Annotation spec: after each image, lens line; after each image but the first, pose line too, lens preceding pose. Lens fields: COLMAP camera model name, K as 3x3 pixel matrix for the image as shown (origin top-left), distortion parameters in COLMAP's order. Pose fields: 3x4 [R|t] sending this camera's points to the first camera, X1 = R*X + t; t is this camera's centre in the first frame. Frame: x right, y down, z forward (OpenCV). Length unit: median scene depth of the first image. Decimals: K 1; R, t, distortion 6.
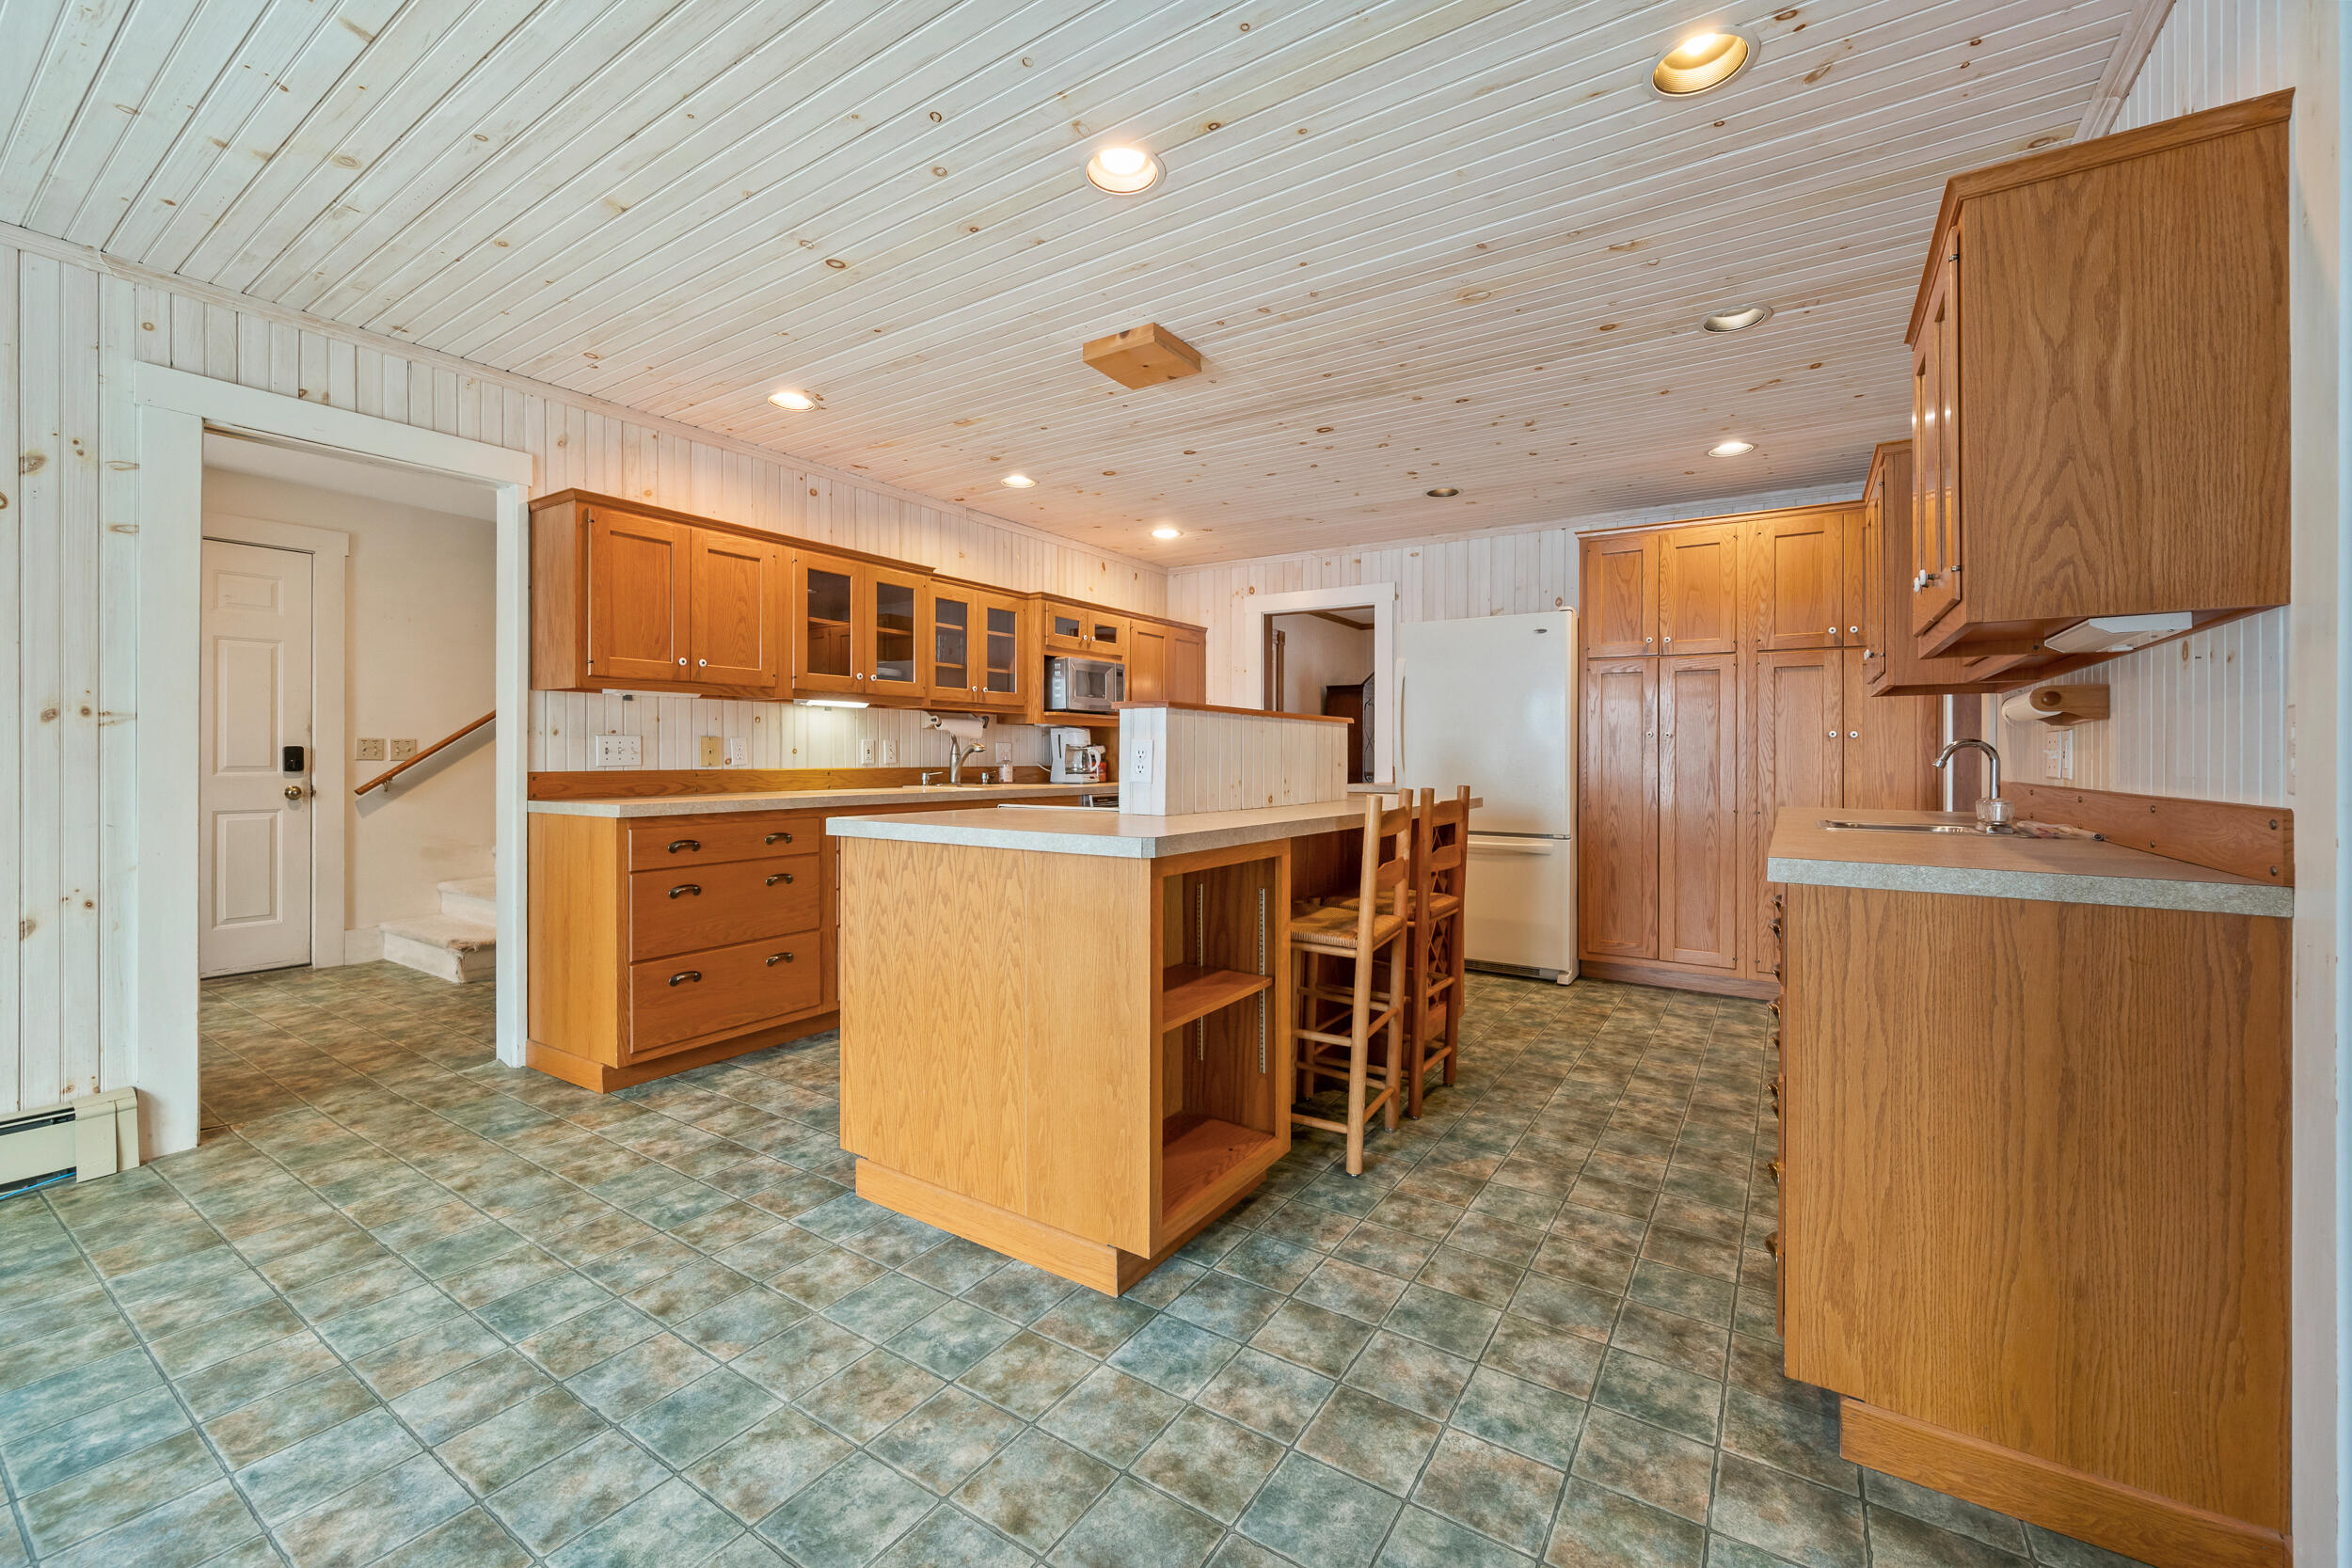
lens RADIAL K [[919.6, 0, 1180.4], [0, 919.6, 763.5], [0, 0, 1]] dist [0.000232, -0.000421]
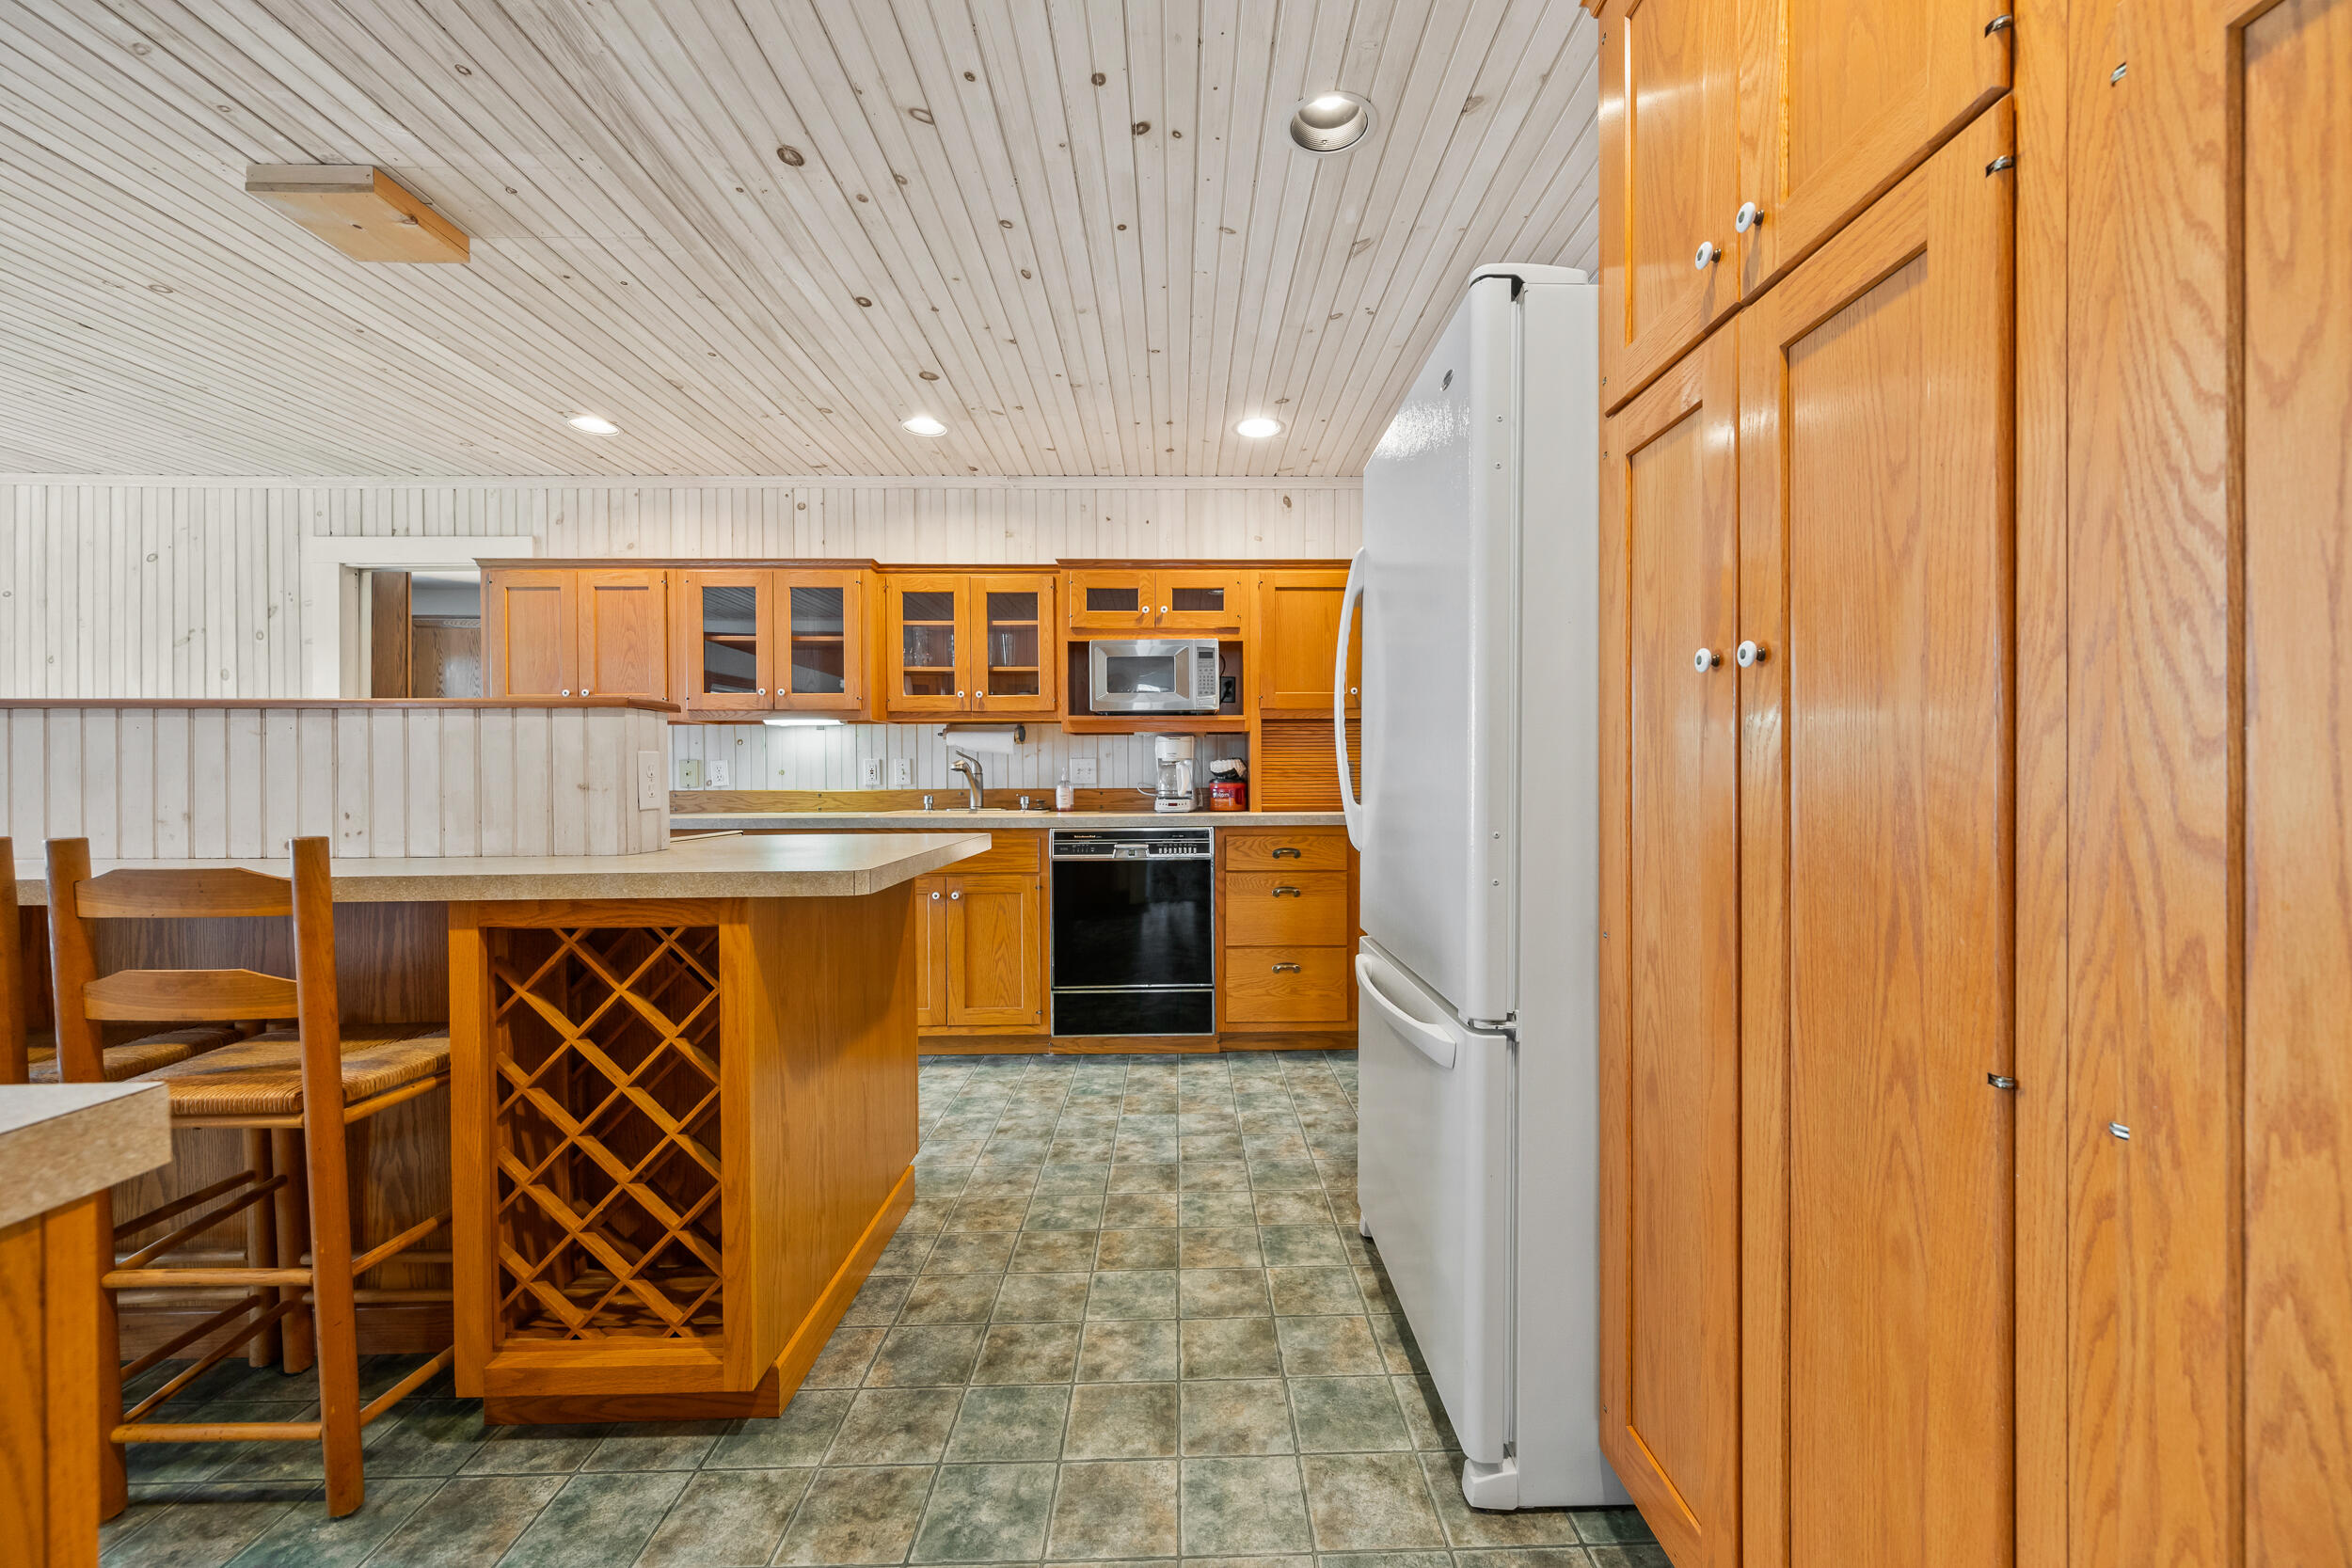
lens RADIAL K [[919.6, 0, 1206.9], [0, 919.6, 786.6], [0, 0, 1]] dist [0.000232, -0.000421]
pose [[0.584638, 0.003569, -0.811287, 0.608476], [0.002114, 0.999980, 0.005923, -0.003199], [0.811292, -0.005178, 0.584618, 0.739425]]
